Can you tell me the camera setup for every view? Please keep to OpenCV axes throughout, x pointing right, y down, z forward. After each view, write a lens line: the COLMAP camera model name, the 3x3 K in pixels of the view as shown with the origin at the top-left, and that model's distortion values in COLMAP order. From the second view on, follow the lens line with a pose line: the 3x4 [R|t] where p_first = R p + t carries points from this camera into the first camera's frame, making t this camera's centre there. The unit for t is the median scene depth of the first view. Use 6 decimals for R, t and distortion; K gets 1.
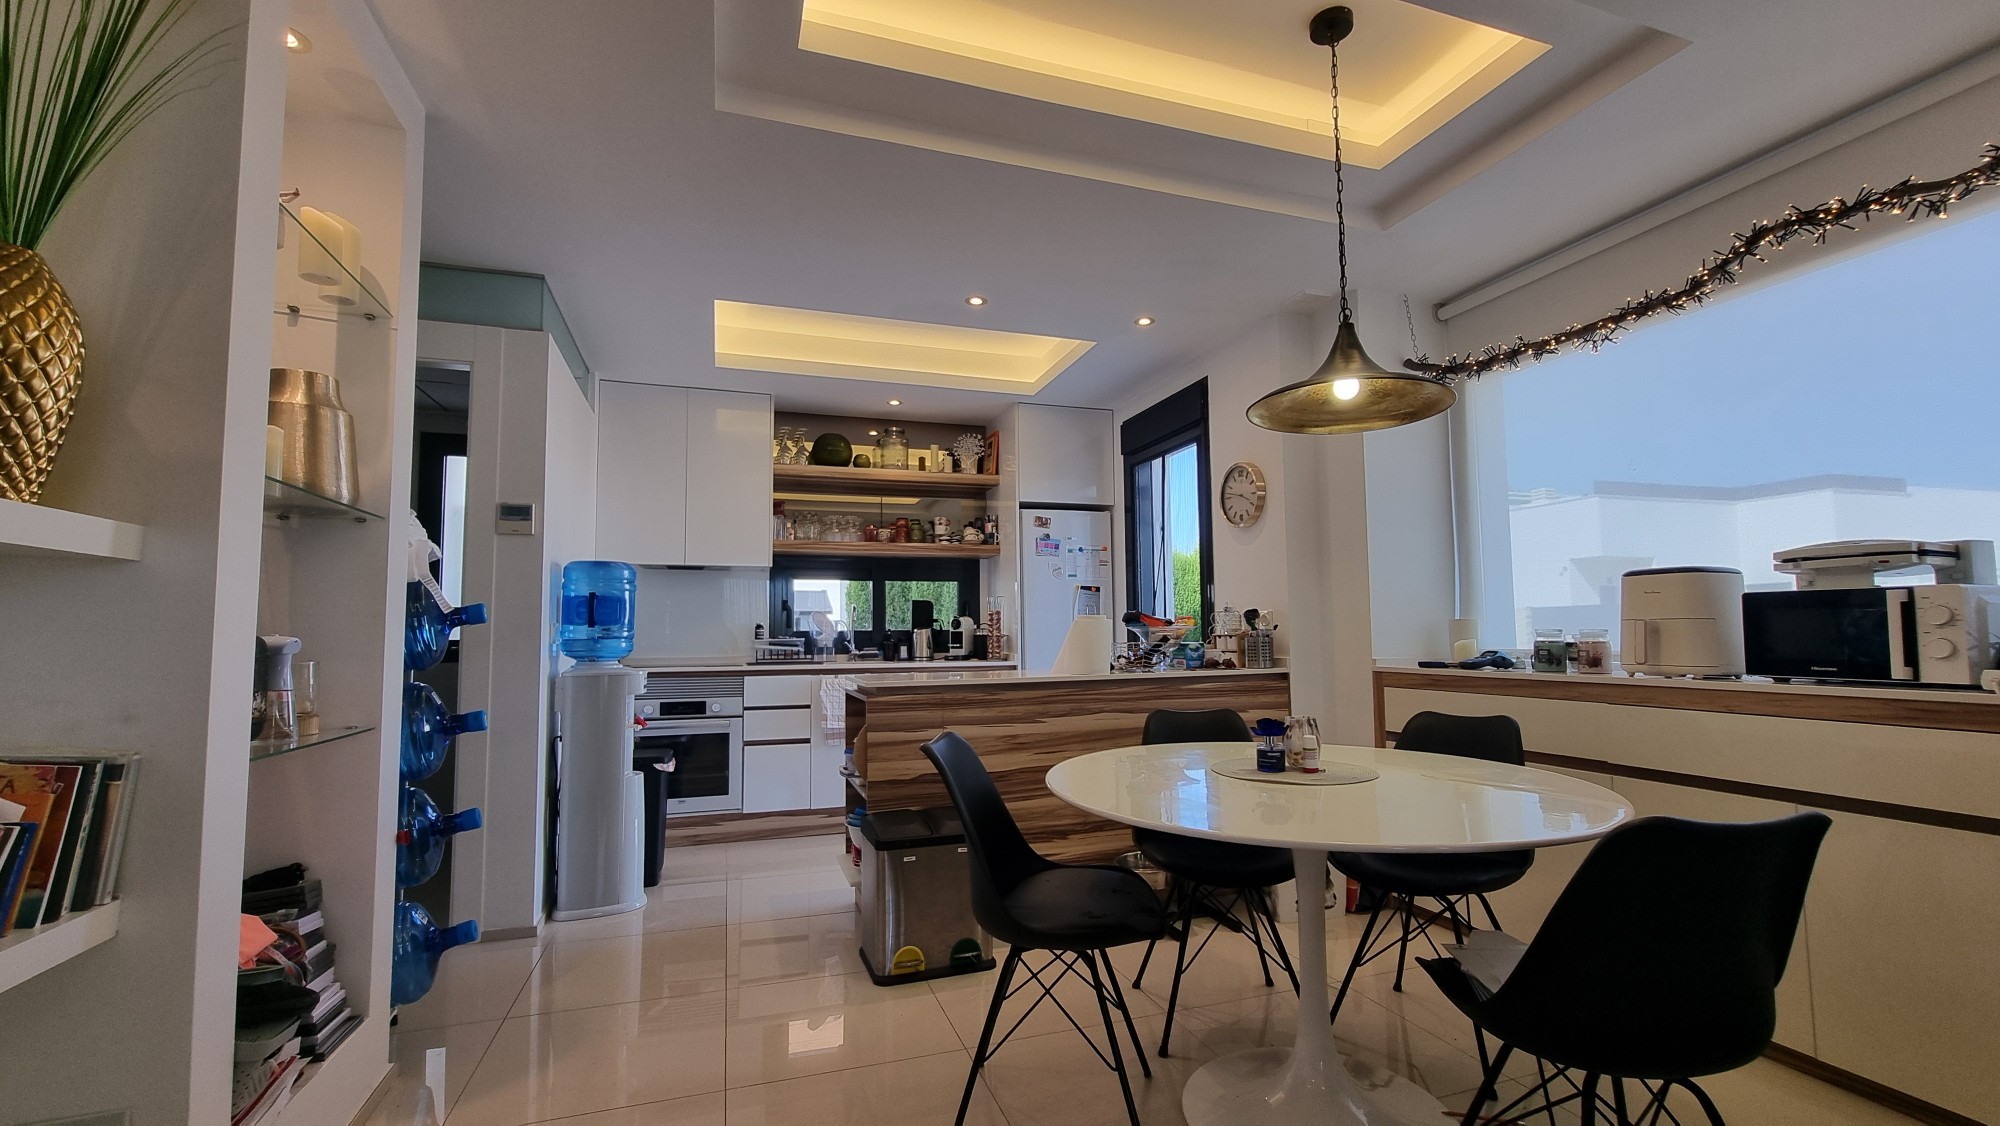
lens RADIAL K [[828.4, 0, 1007.0], [0, 828.4, 575.9], [0, 0, 1]] dist [-0.004064, 0.000580]
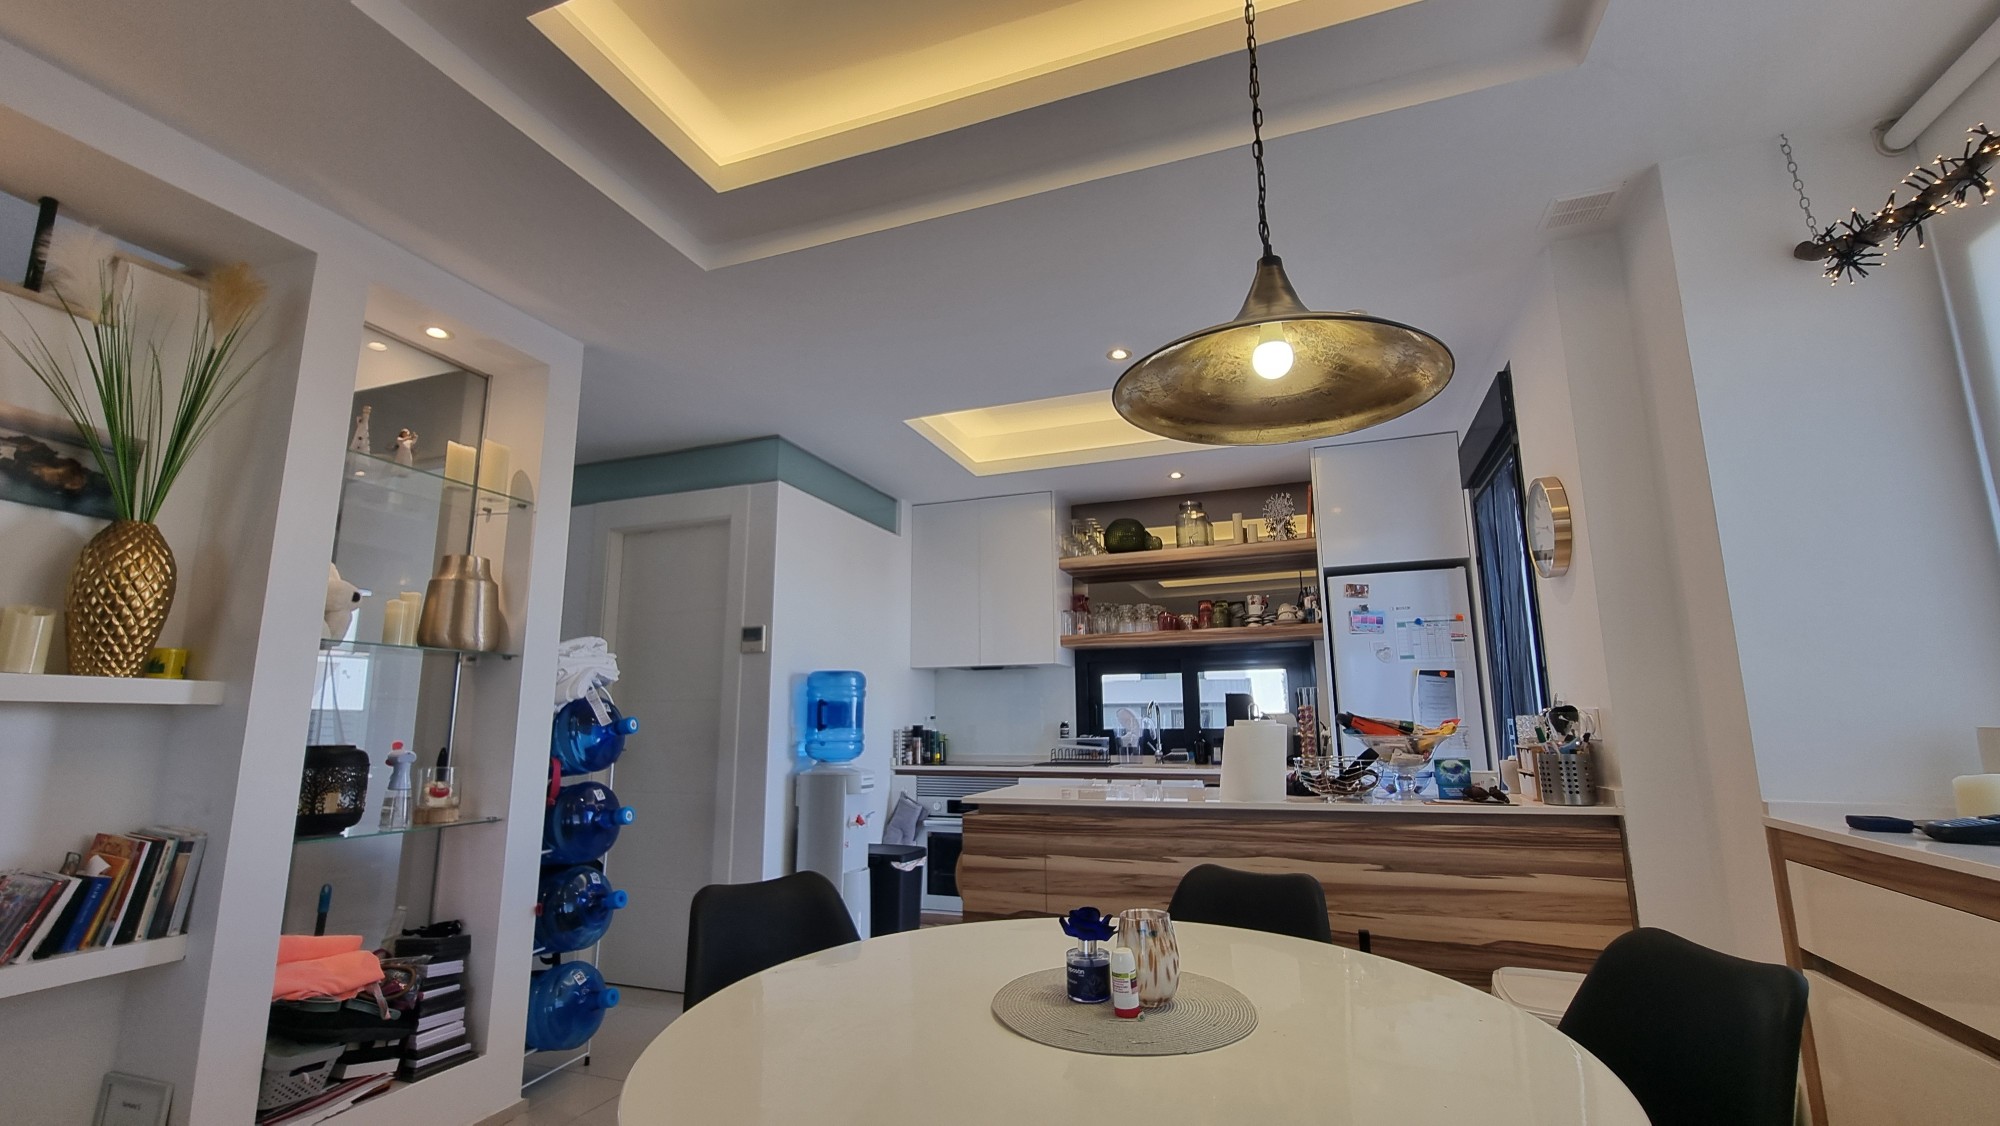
lens RADIAL K [[828.4, 0, 1007.0], [0, 828.4, 575.9], [0, 0, 1]] dist [-0.004064, 0.000580]
pose [[0.776700, -0.108124, -0.620521, 0.276327], [0.045831, 0.992246, -0.115530, -0.003507], [0.628201, 0.061293, 0.775633, 0.186045]]
